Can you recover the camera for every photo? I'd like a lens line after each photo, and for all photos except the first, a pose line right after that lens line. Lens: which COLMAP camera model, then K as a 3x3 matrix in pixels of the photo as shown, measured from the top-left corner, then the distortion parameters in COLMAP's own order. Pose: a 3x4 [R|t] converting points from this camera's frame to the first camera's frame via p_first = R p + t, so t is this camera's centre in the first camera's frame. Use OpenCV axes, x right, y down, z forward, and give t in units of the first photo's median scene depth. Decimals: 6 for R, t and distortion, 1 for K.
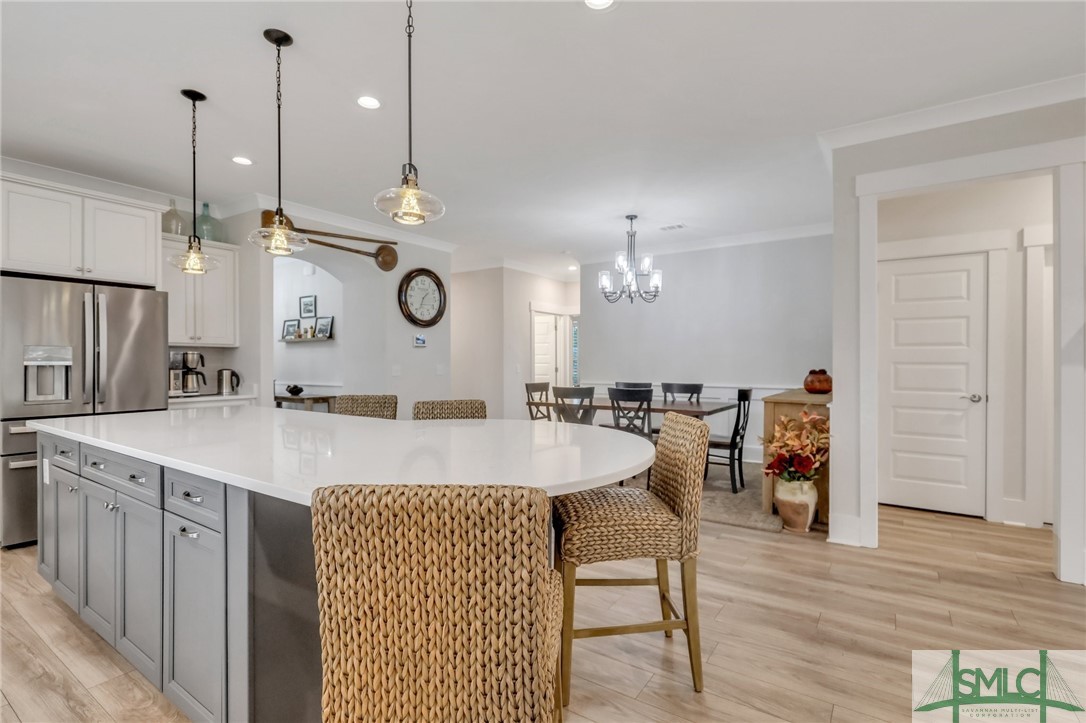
lens RADIAL K [[503.9, 0, 543.0], [0, 503.9, 361.5], [0, 0, 1]] dist [0.002225, -0.000210]
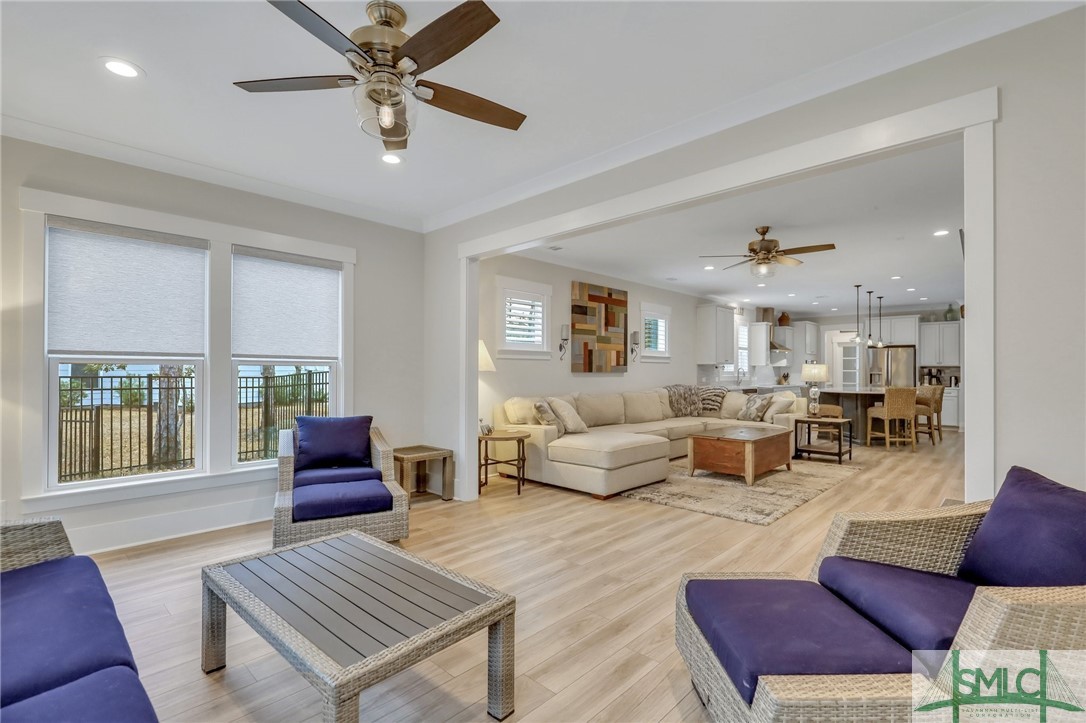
lens RADIAL K [[496.5, 0, 550.4], [0, 496.5, 368.4], [0, 0, 1]] dist [-0.000669, -0.000686]
pose [[-0.160347, -0.005756, -0.987044, 2.157572], [-0.005464, 0.999973, -0.004943, 0.001192], [0.987046, 0.004601, -0.160374, -0.503789]]
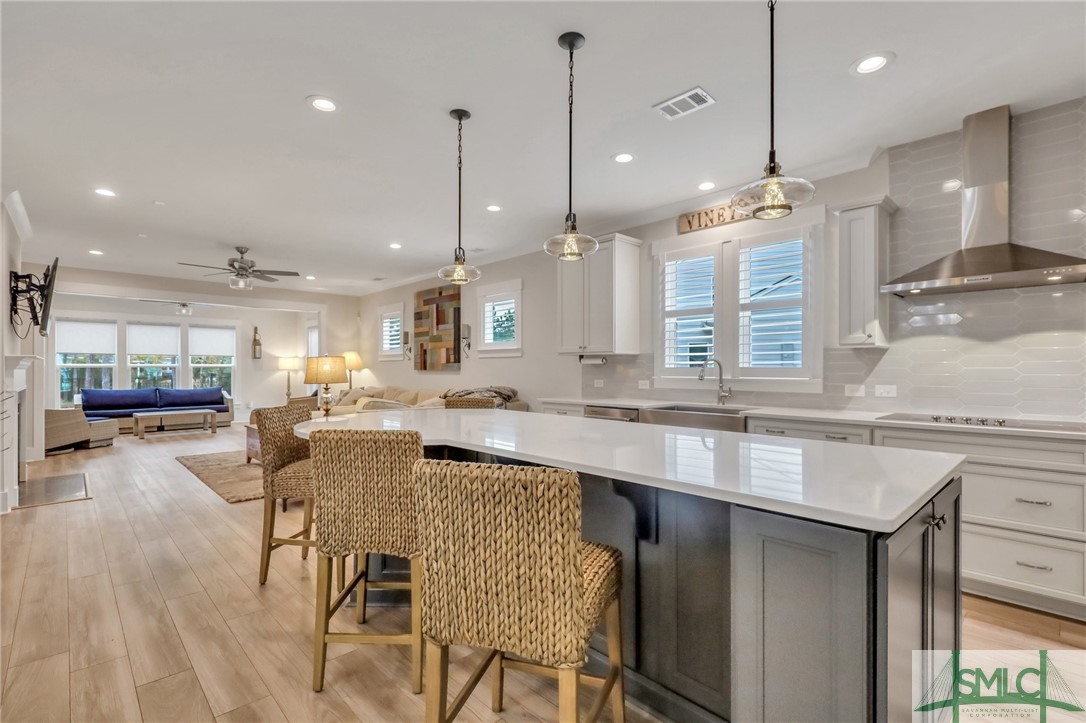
lens RADIAL K [[499.9, 0, 545.9], [0, 499.9, 366.3], [0, 0, 1]] dist [0.000034, -0.000098]
pose [[-0.978625, 0.002536, 0.205636, -0.377765], [0.001807, 0.999991, -0.003732, -0.000317], [-0.205644, -0.003280, -0.978621, 1.115202]]
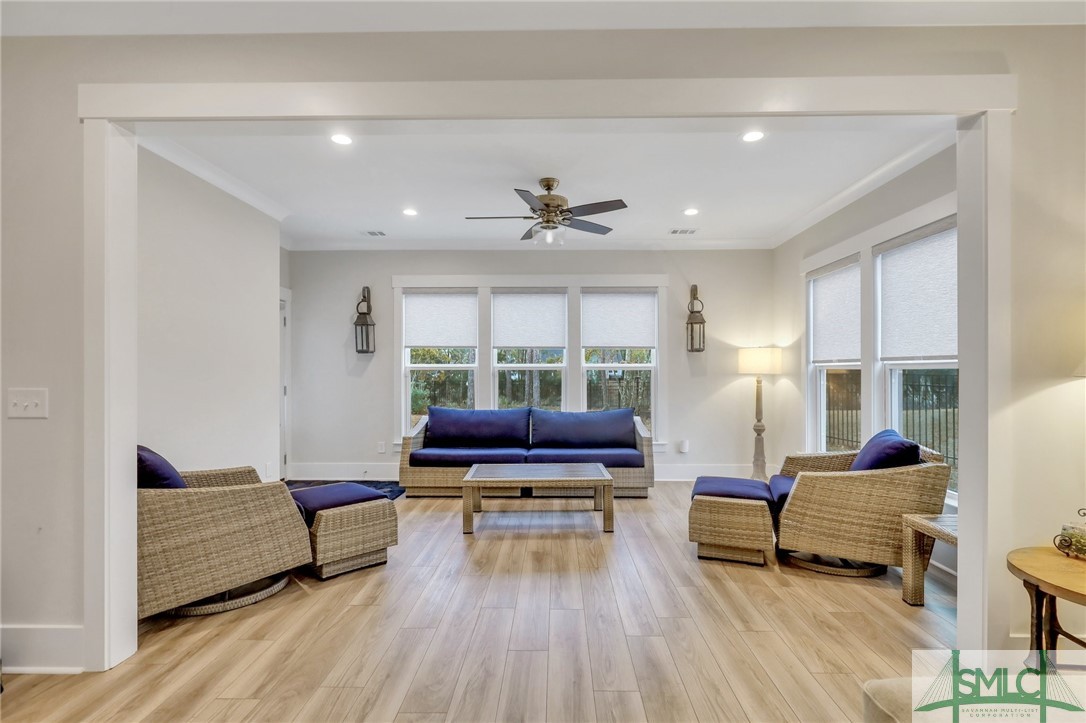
lens RADIAL K [[496.5, 0, 550.4], [0, 496.5, 368.4], [0, 0, 1]] dist [-0.000669, -0.000686]
pose [[-0.550548, 0.005752, 0.834784, 0.886991], [0.002118, 0.999983, -0.005494, -0.004435], [-0.834801, -0.001257, -0.550550, -0.232901]]
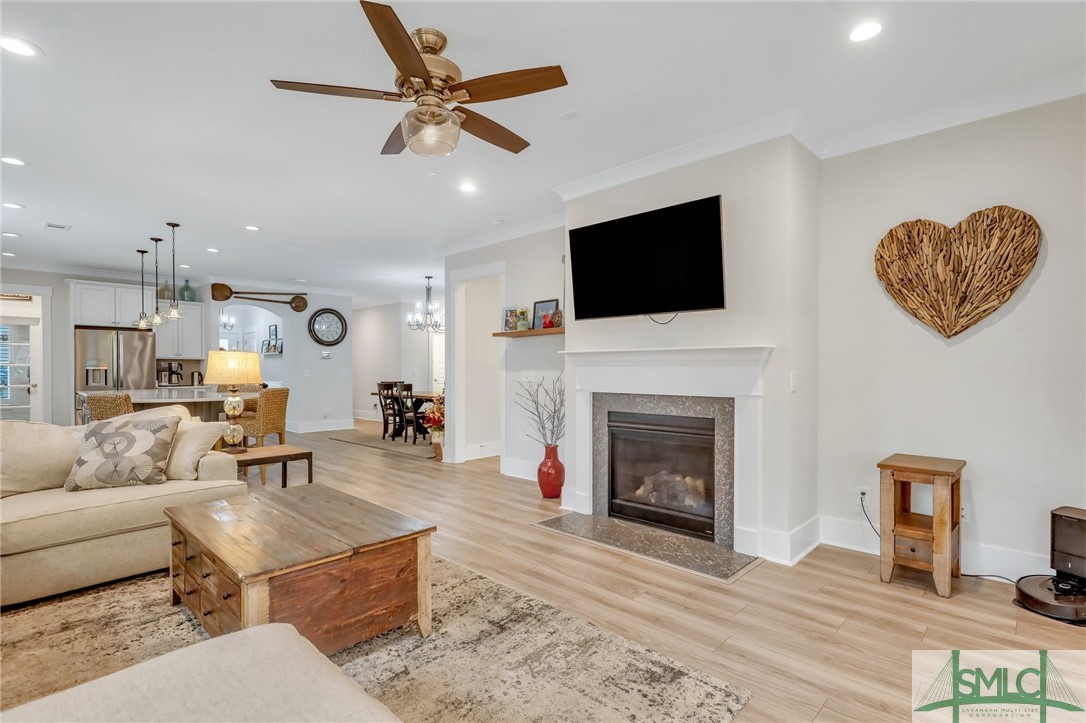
lens RADIAL K [[519.0, 0, 549.7], [0, 519.0, 375.6], [0, 0, 1]] dist [0.002325, 0.000250]
pose [[0.987183, 0.003388, -0.159558, 1.056370], [-0.001402, 0.999920, 0.012562, 0.004050], [0.159588, -0.012177, 0.987109, -0.729696]]
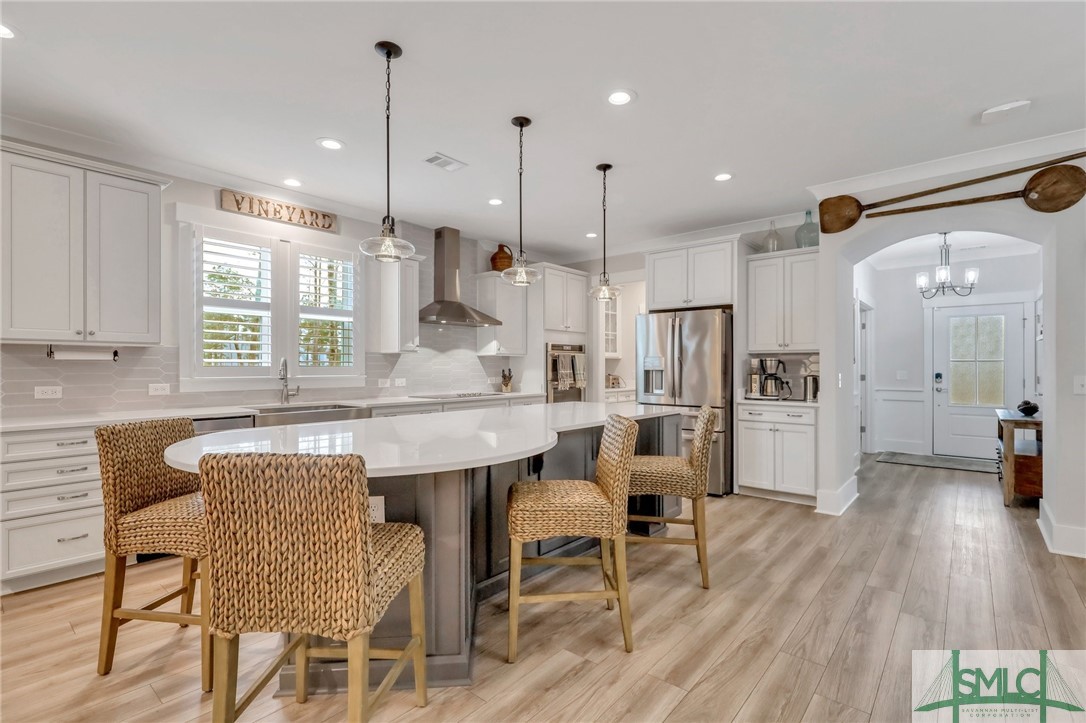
lens RADIAL K [[503.3, 0, 549.1], [0, 503.3, 367.7], [0, 0, 1]] dist [0.001059, -0.000592]
pose [[-0.097887, 0.002041, -0.995195, 0.448677], [-0.001430, 0.999997, 0.002192, -0.001448], [0.995196, 0.001638, -0.097884, 0.679347]]
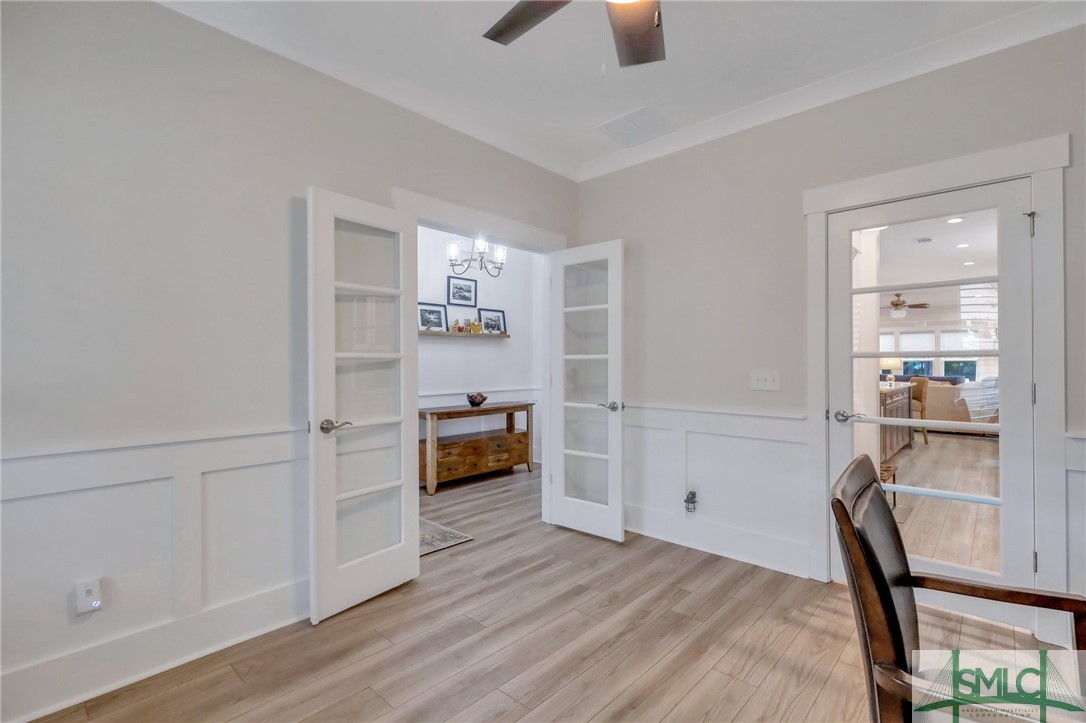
lens RADIAL K [[486.7, 0, 543.0], [0, 486.7, 361.5], [0, 0, 1]] dist [-0.001788, -0.000379]
pose [[0.152241, 0.001789, 0.988342, -2.026831], [0.000692, 0.999998, -0.001916, -0.000318], [-0.988343, 0.000975, 0.152239, 1.309636]]
